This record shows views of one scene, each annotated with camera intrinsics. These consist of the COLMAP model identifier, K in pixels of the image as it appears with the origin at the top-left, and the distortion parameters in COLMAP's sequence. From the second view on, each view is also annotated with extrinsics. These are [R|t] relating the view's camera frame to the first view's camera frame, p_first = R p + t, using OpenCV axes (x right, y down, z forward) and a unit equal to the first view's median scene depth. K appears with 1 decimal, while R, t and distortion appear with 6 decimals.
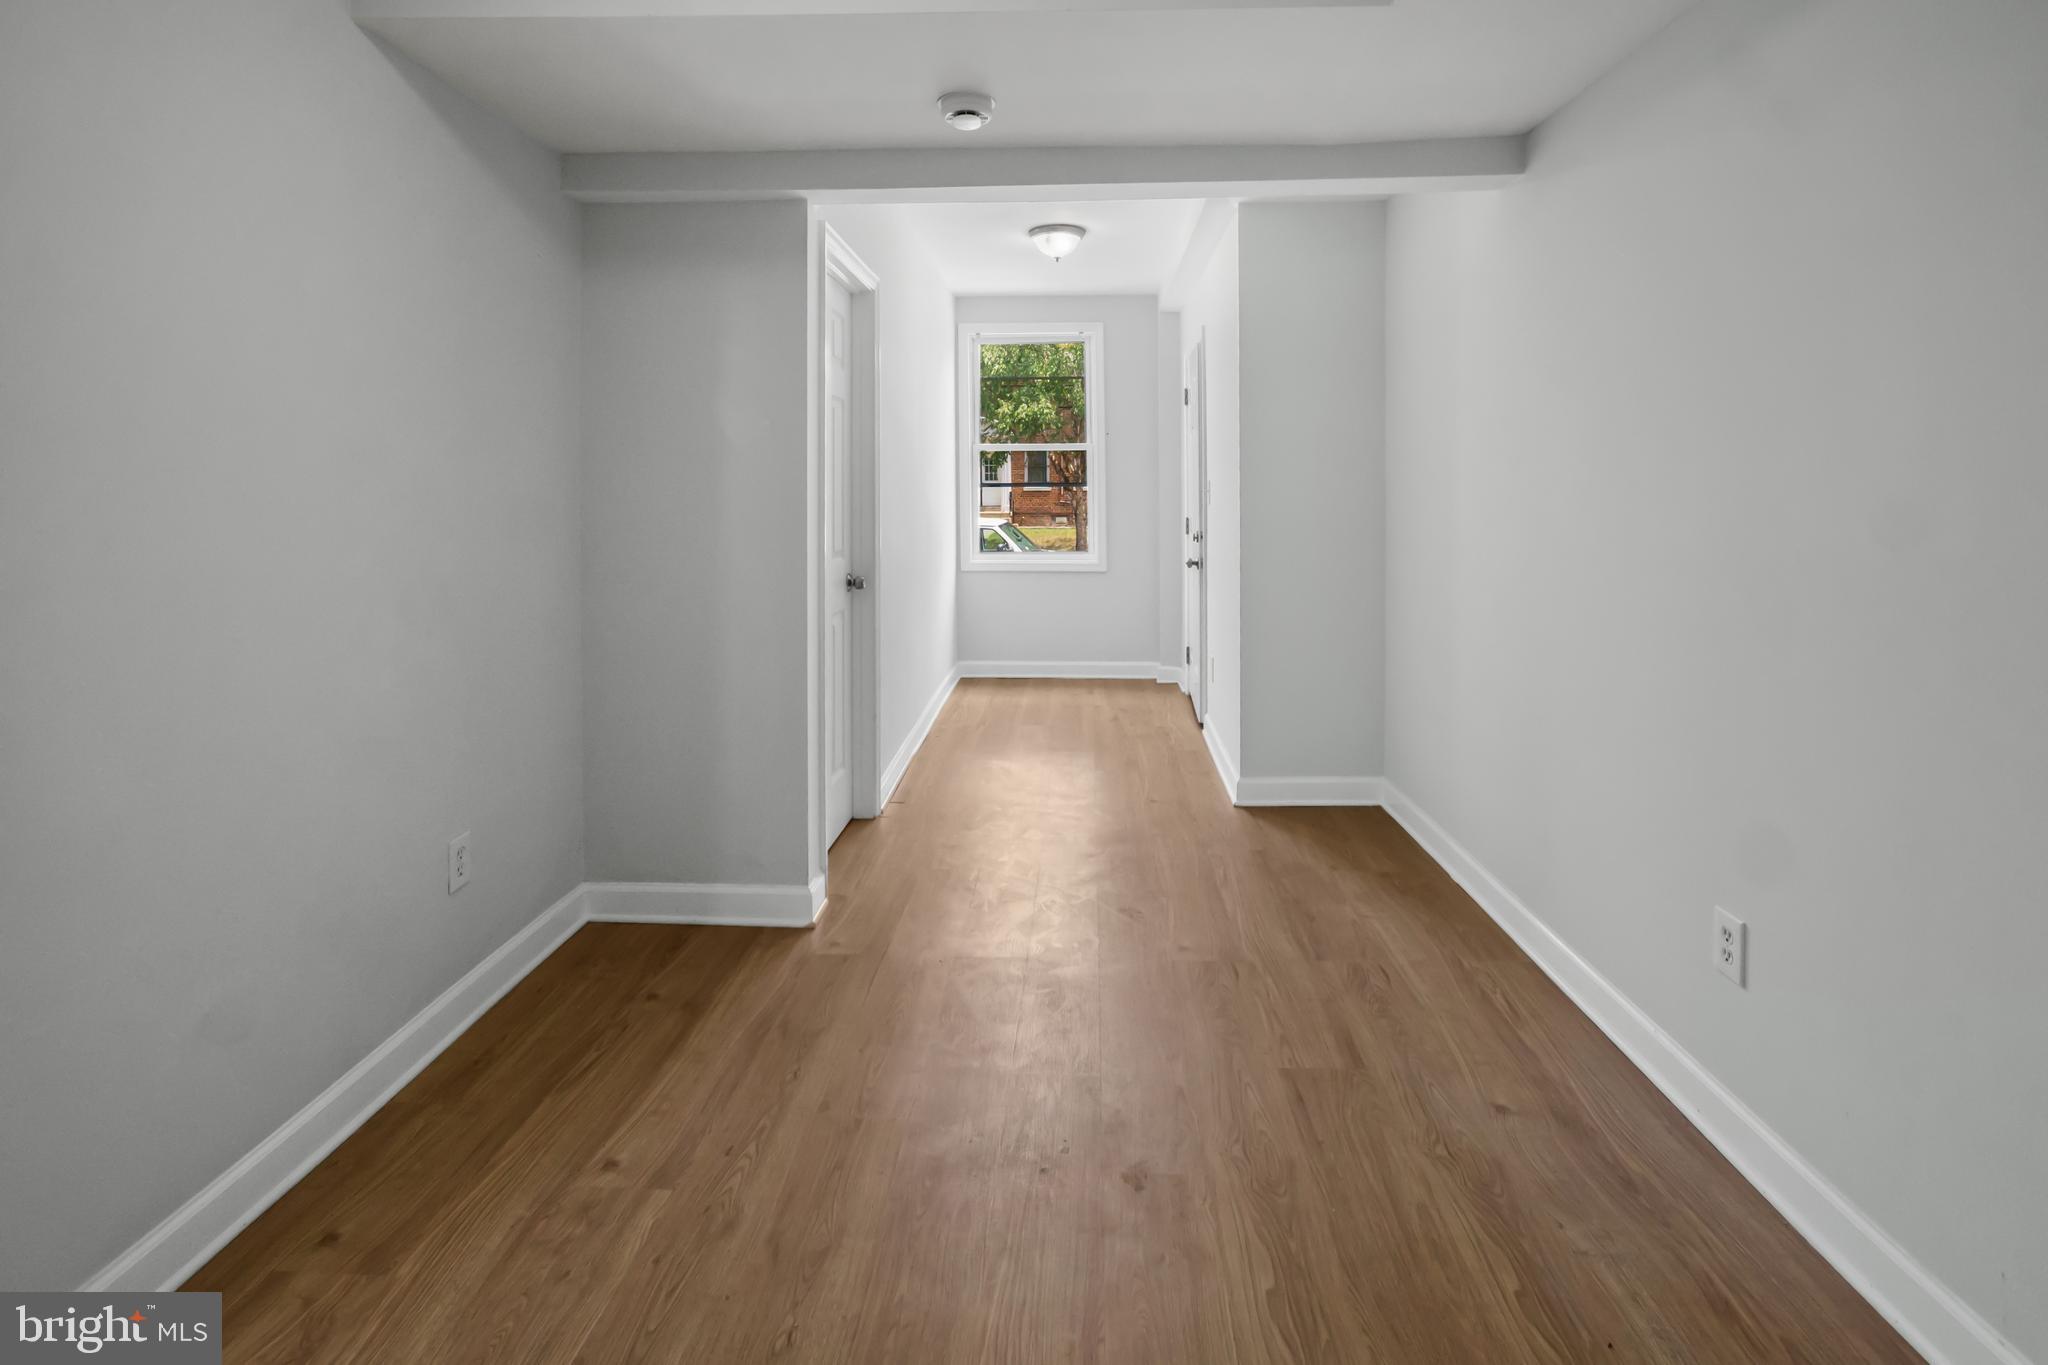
lens RADIAL K [[946.5, 0, 1006.8], [0, 946.5, 477.5], [0, 0, 1]] dist [-0.010654, 0.003473]
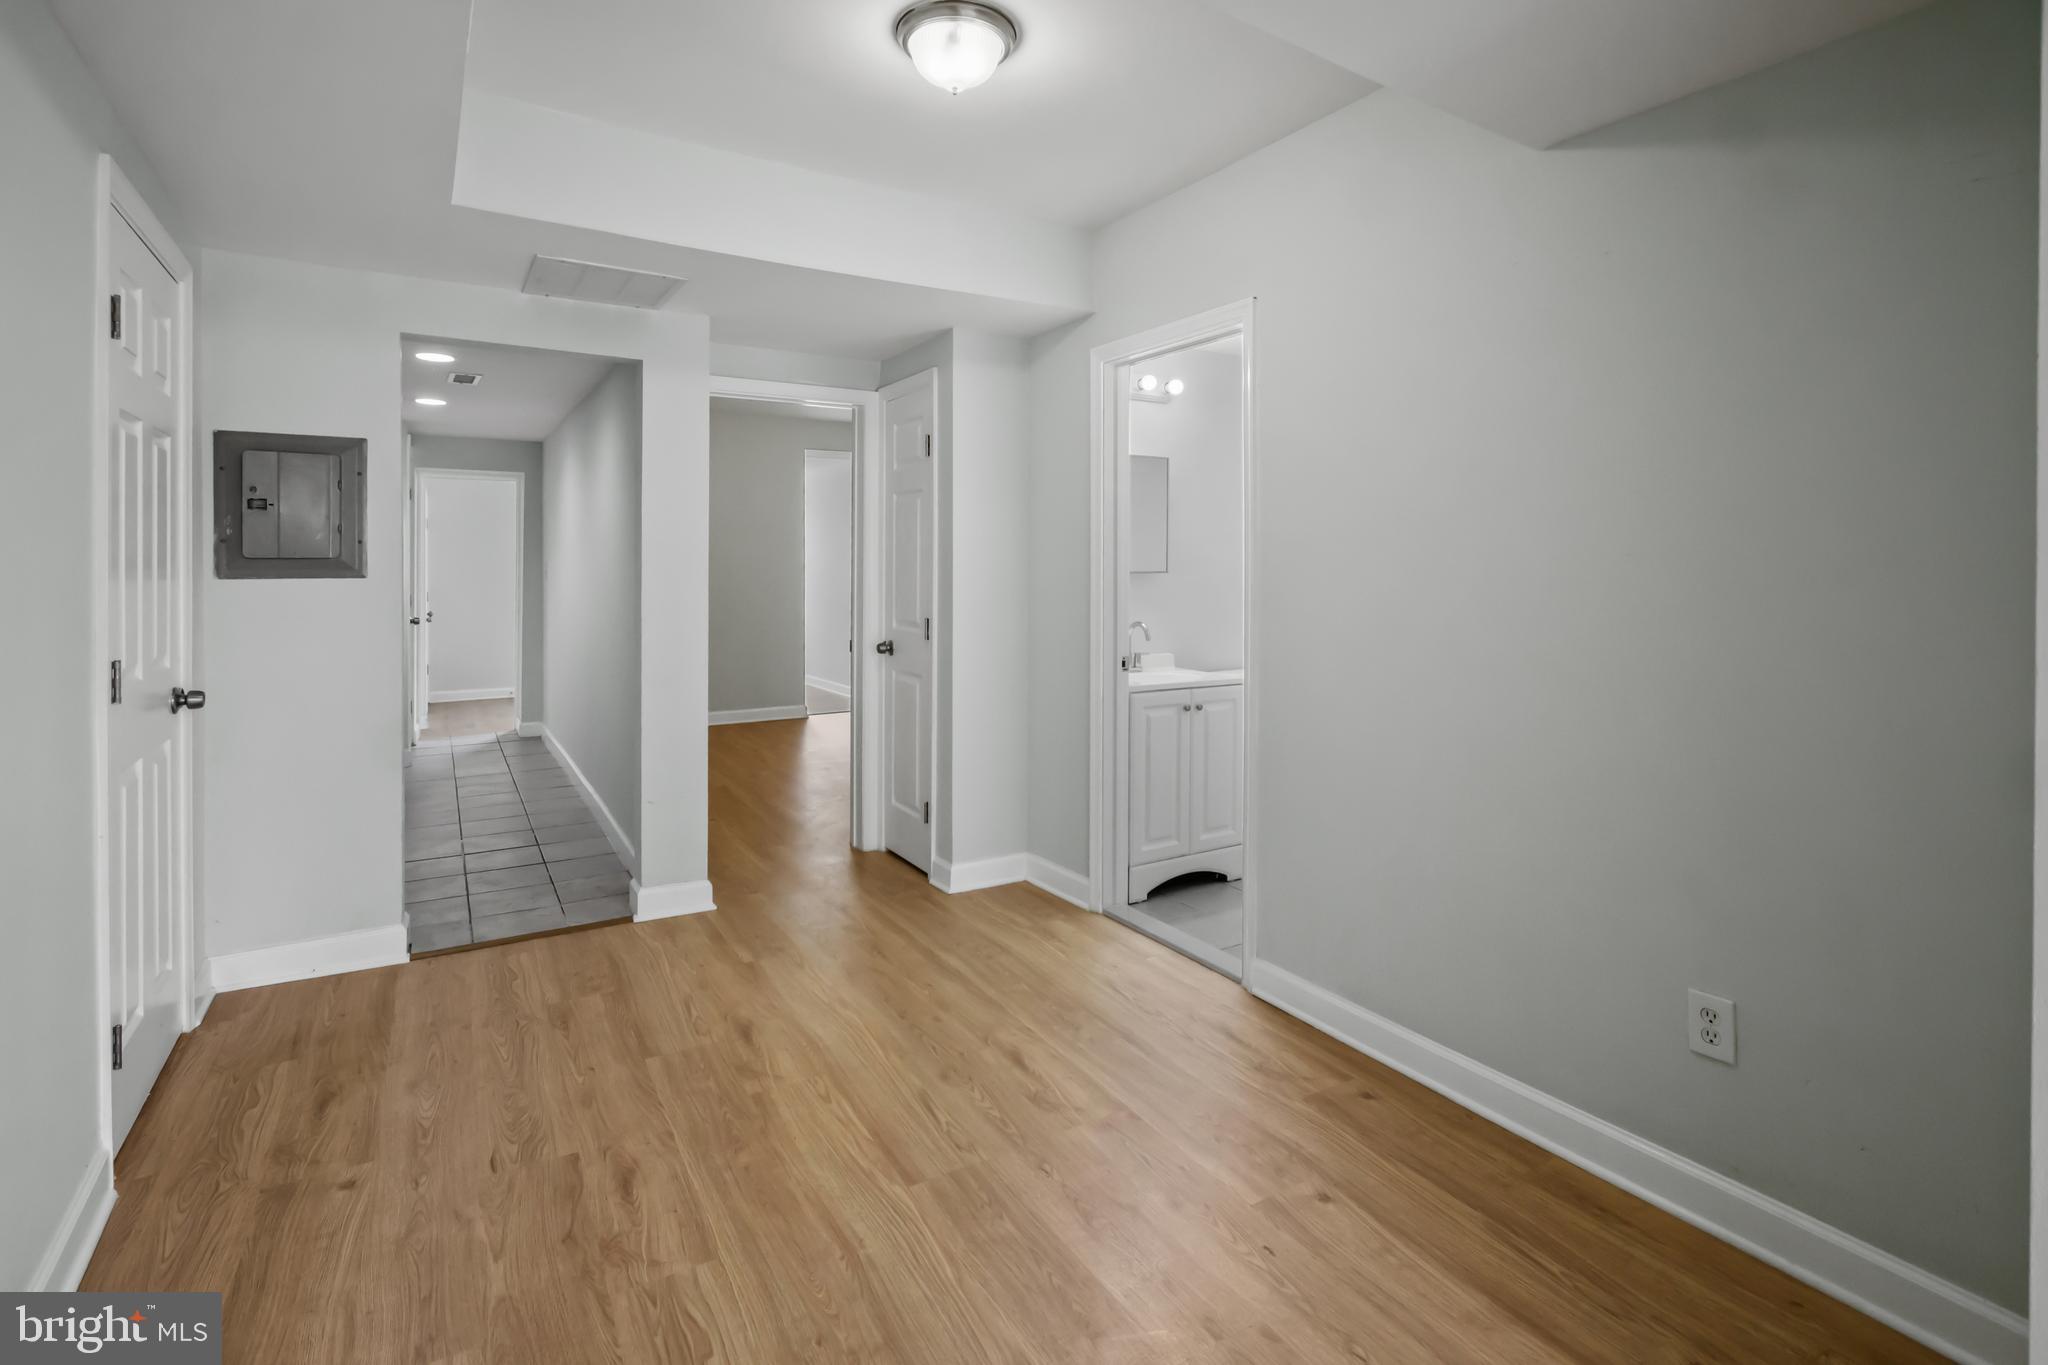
lens RADIAL K [[946.5, 0, 978.1], [0, 946.5, 579.0], [0, 0, 1]] dist [-0.010654, 0.003473]
pose [[-0.828388, 0.008994, -0.560083, 0.183399], [0.005984, 0.999956, 0.007208, 0.005493], [0.560123, 0.002619, -0.828405, 0.610659]]
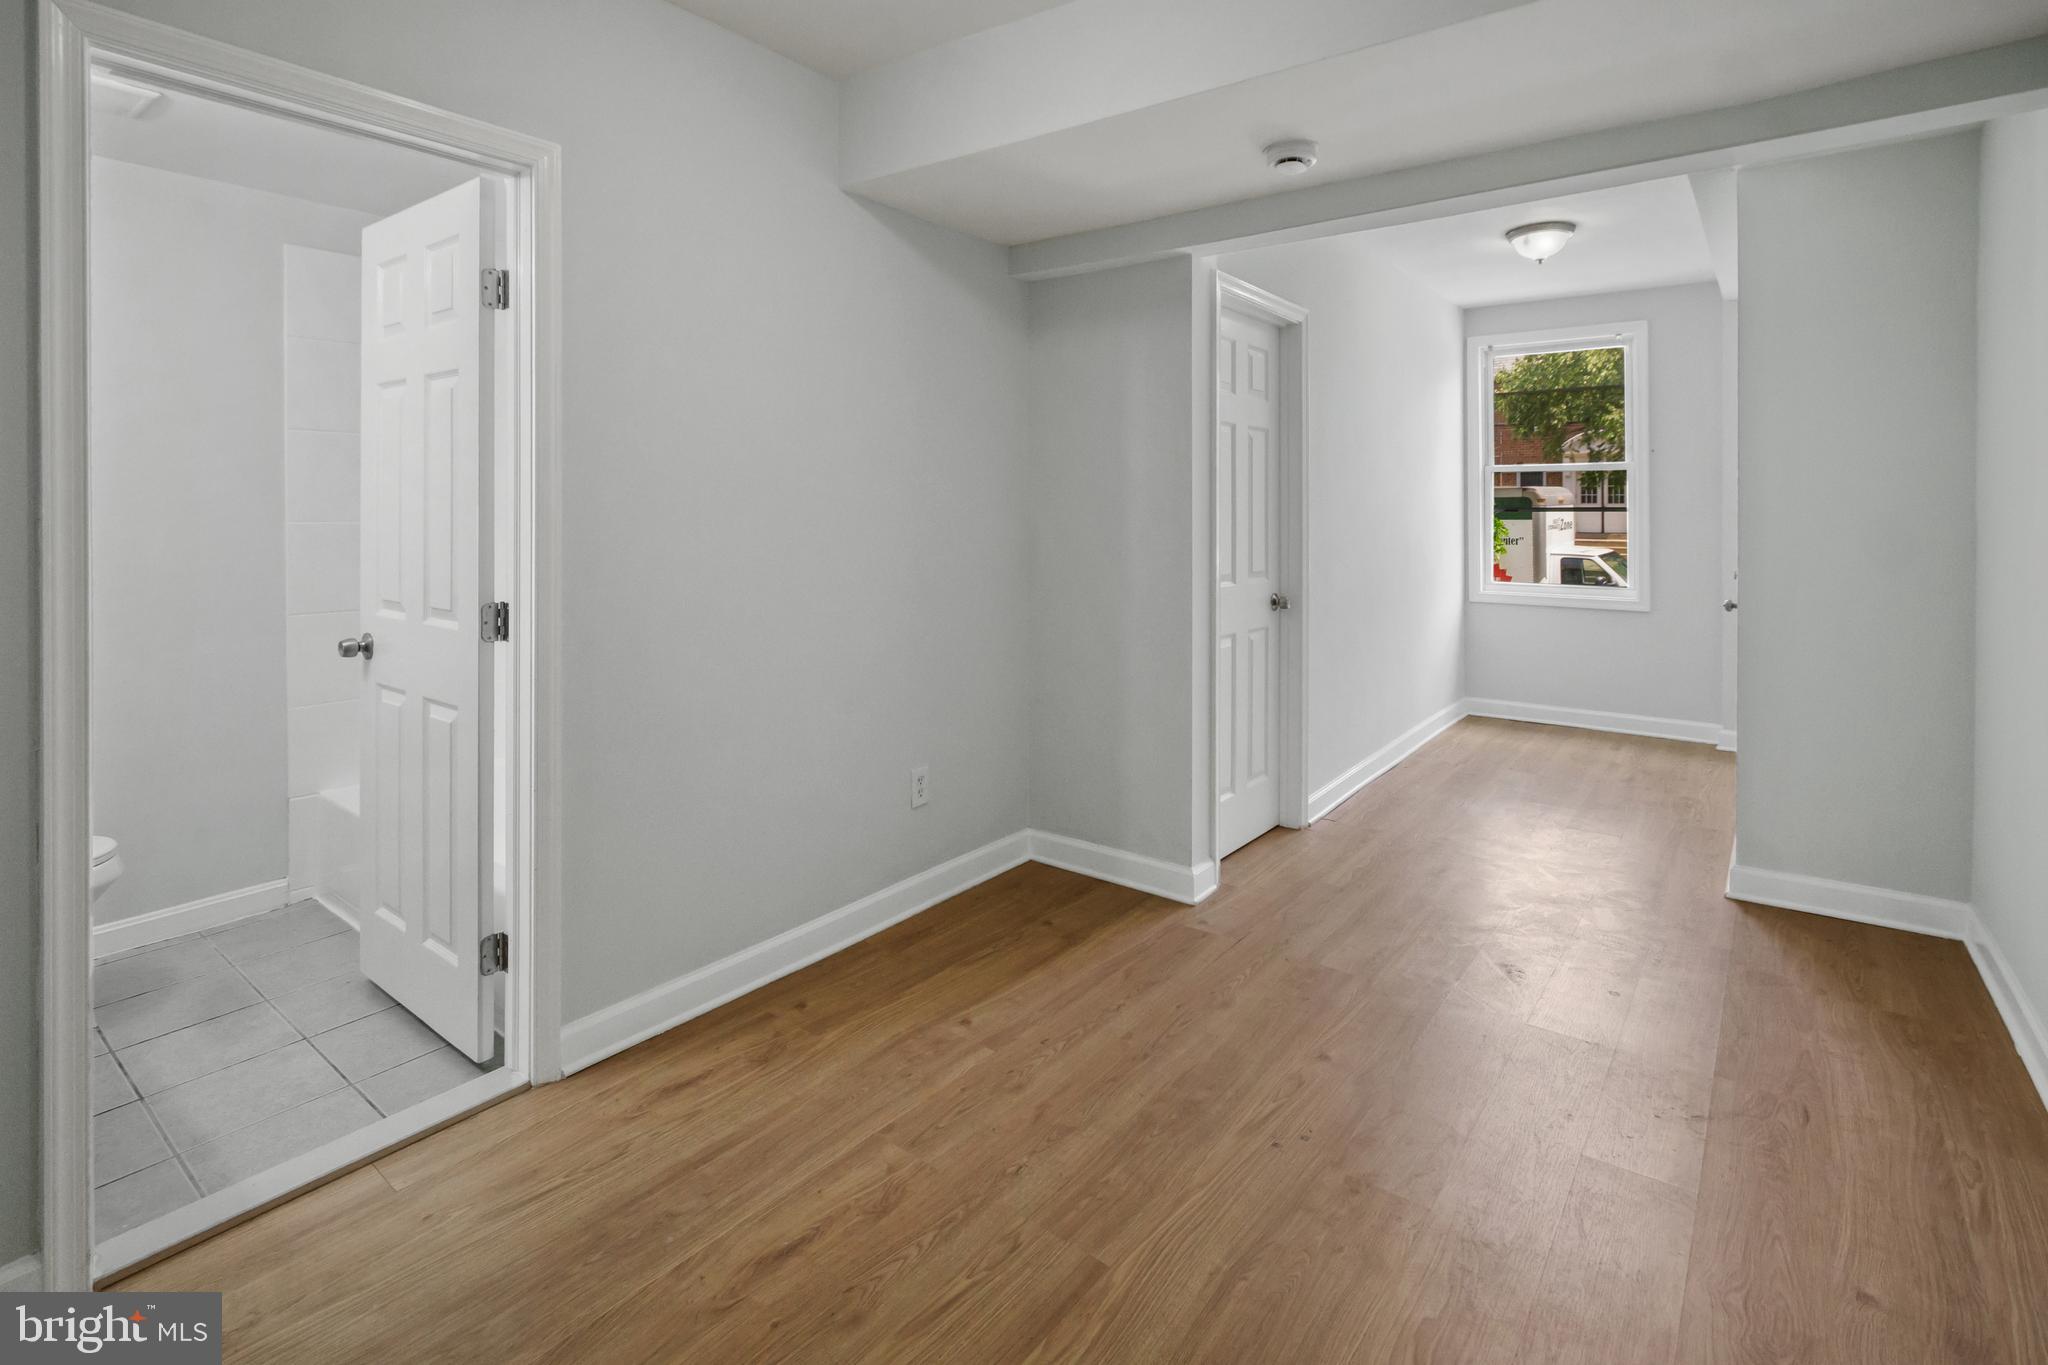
lens RADIAL K [[946.5, 0, 1045.3], [0, 946.5, 511.6], [0, 0, 1]] dist [-0.010654, 0.003473]
pose [[0.834867, 0.005972, -0.550419, 0.147963], [0.001231, 0.999918, 0.012717, -0.003140], [0.550450, -0.011294, 0.834791, -0.016472]]
